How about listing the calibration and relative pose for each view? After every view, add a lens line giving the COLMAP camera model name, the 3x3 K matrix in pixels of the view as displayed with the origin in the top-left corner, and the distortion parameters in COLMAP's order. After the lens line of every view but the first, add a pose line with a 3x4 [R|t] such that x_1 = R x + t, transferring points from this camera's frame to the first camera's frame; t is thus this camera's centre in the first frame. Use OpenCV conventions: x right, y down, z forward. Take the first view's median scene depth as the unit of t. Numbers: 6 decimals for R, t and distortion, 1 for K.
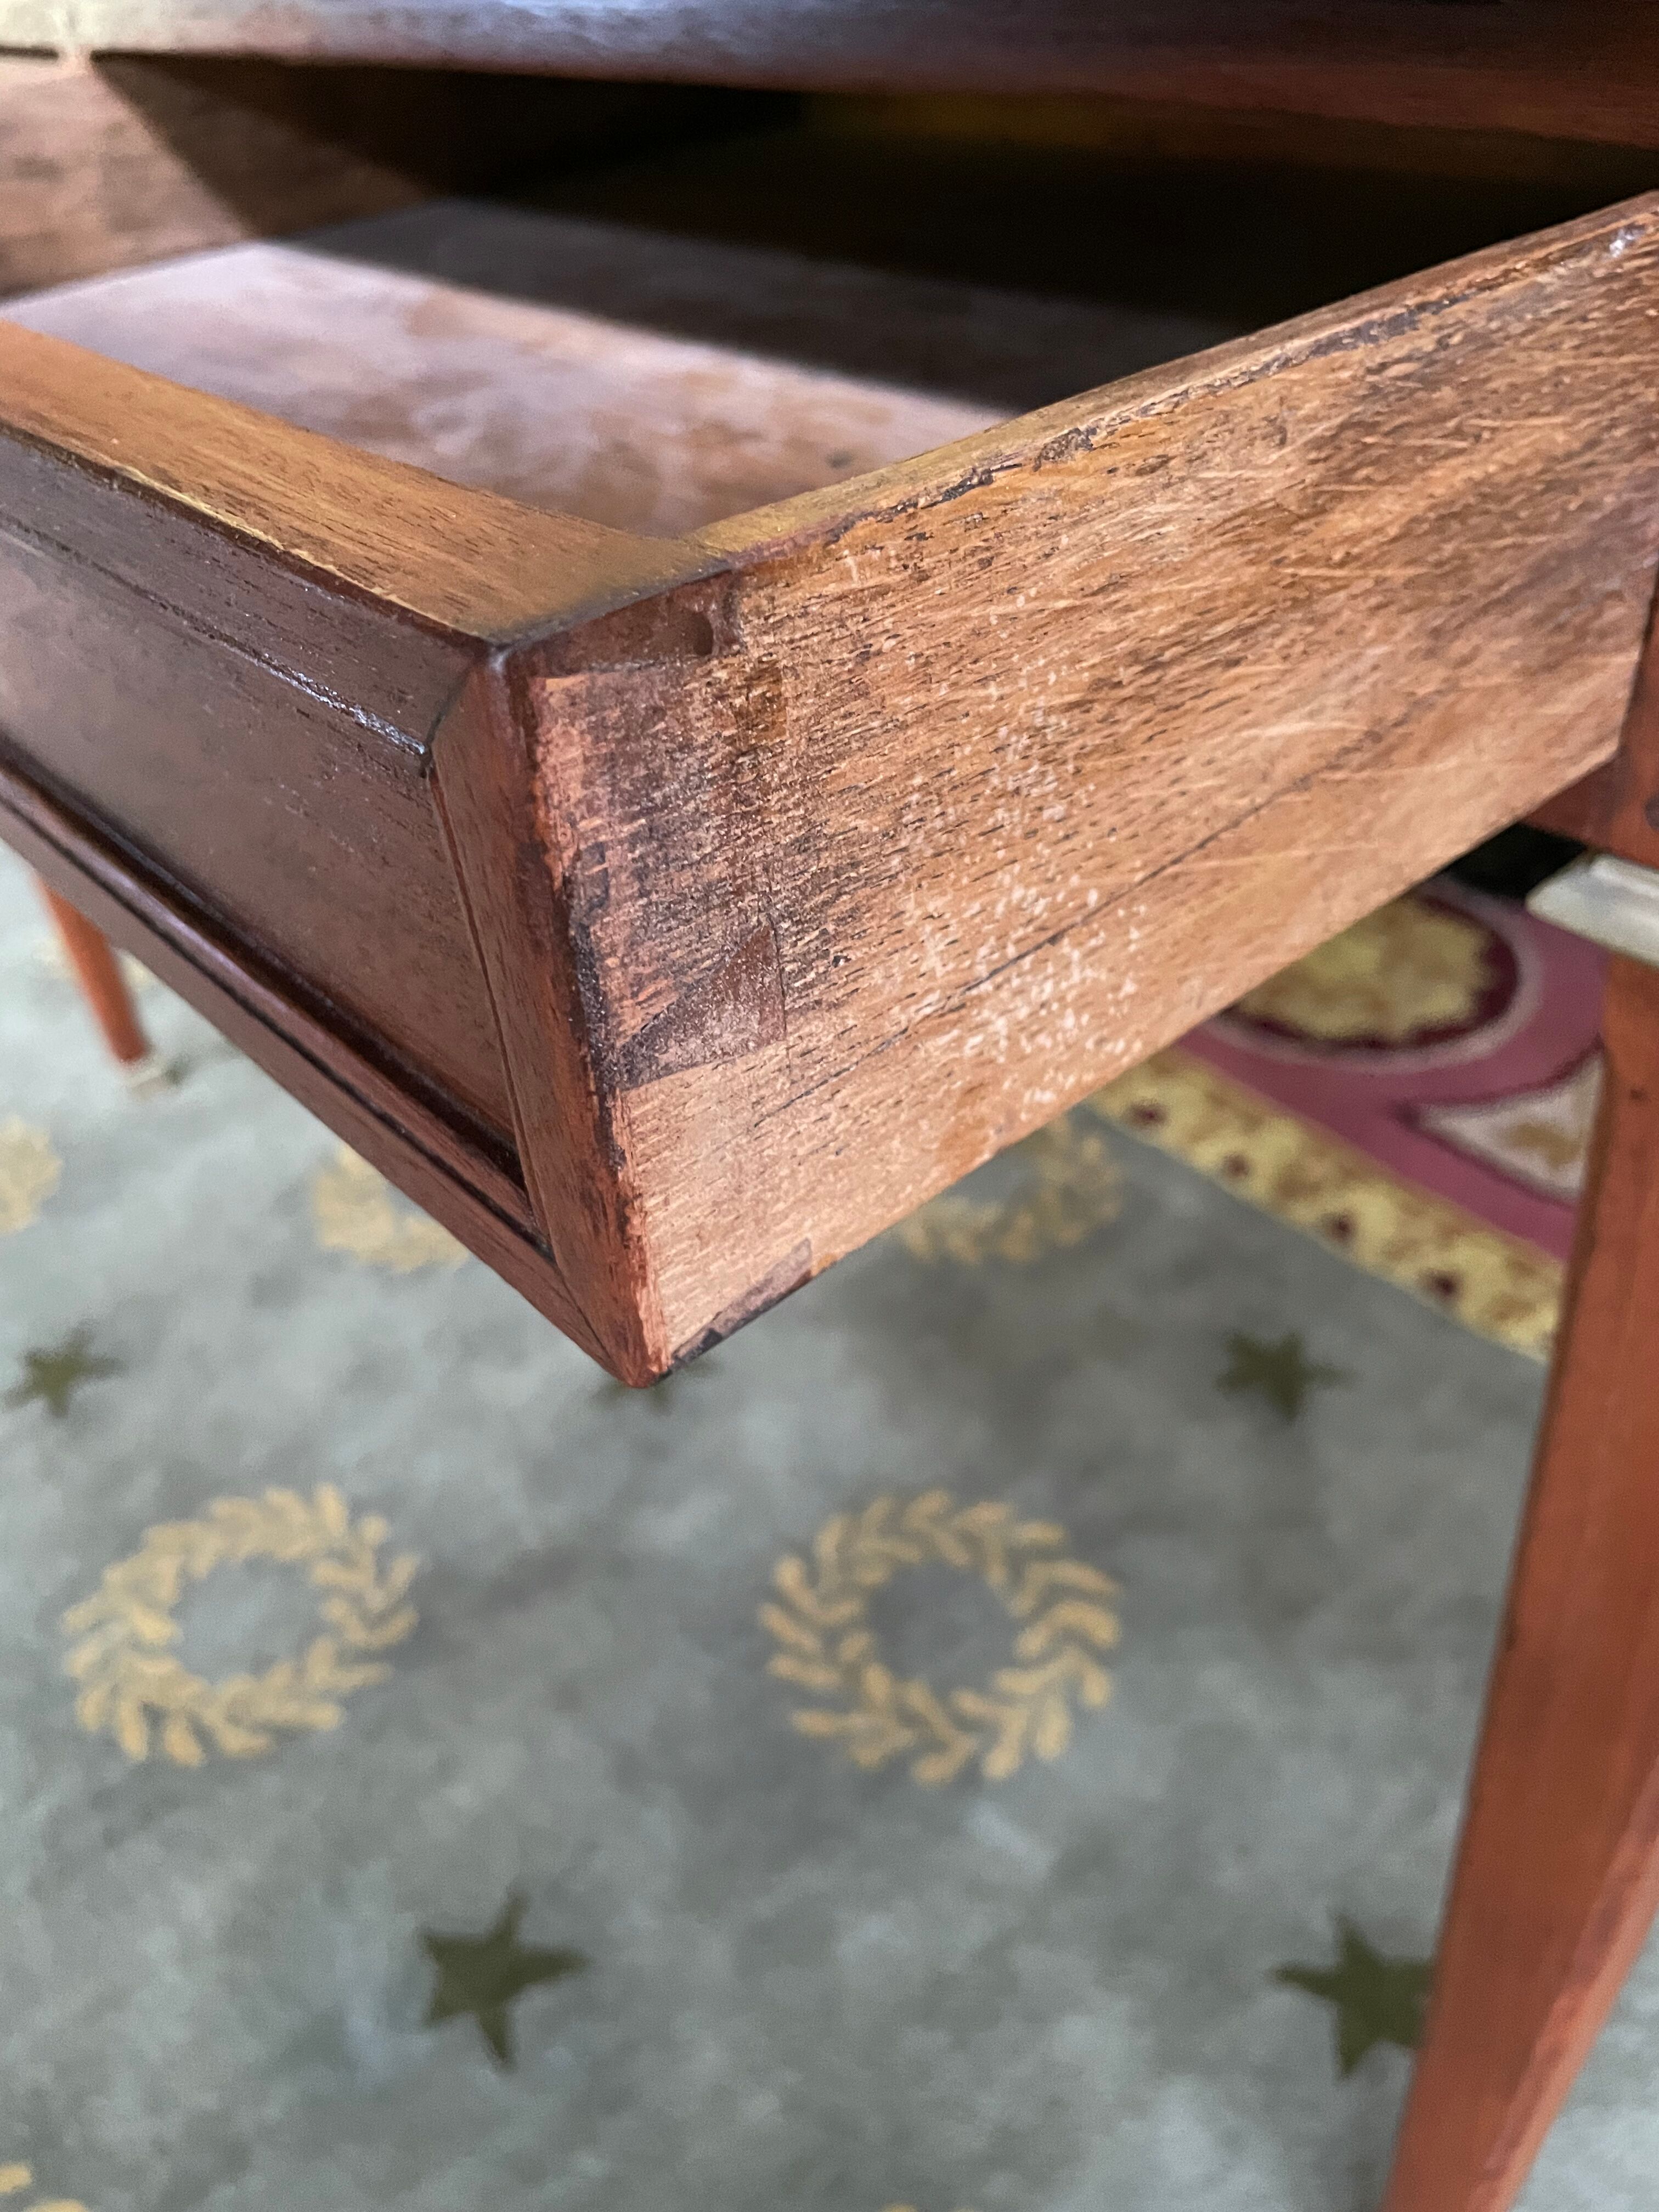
lens RADIAL K [[1733.5, 0, 827.8], [0, 1733.5, 1116.0], [0, 0, 1]] dist [0.069662, -0.099159]
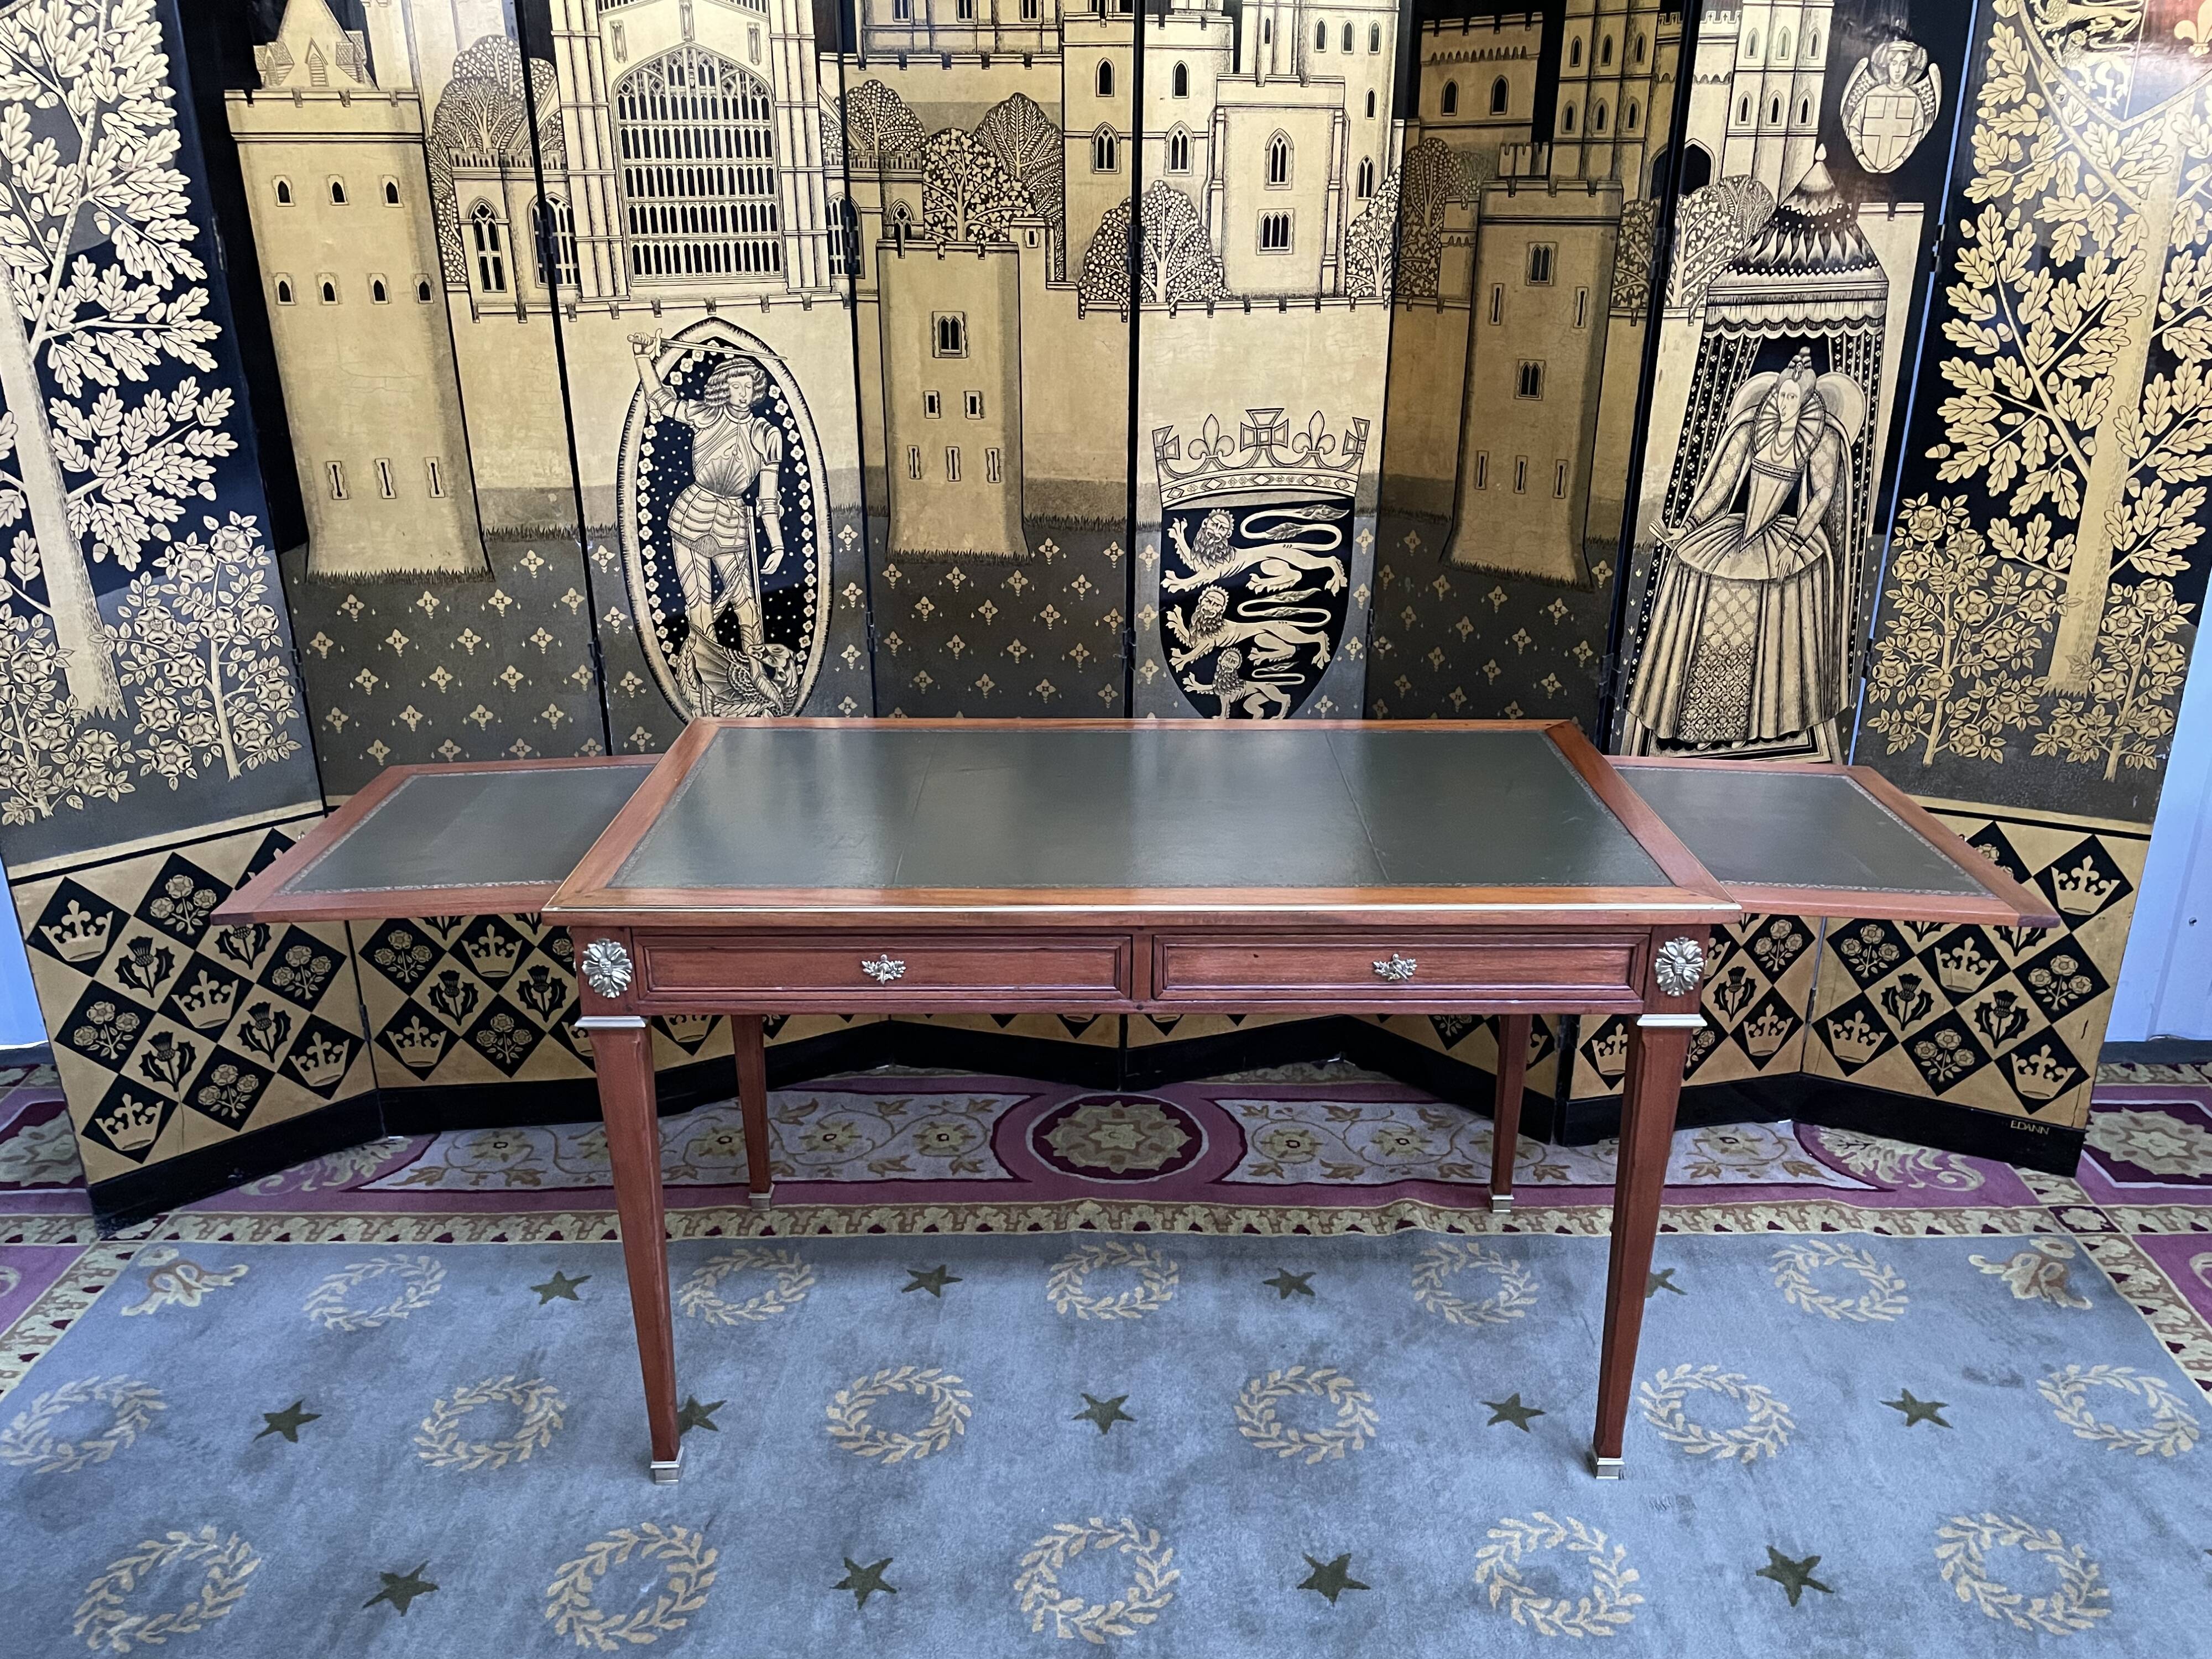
lens RADIAL K [[1685.2, 0, 1118.3], [0, 1685.2, 822.9], [0, 0, 1]] dist [0.079492, -0.110660]
pose [[0.646850, -0.203809, 0.734879, -1.557952], [0.437309, 0.888584, -0.138487, -0.206147], [-0.624777, 0.410950, 0.663908, -0.684434]]
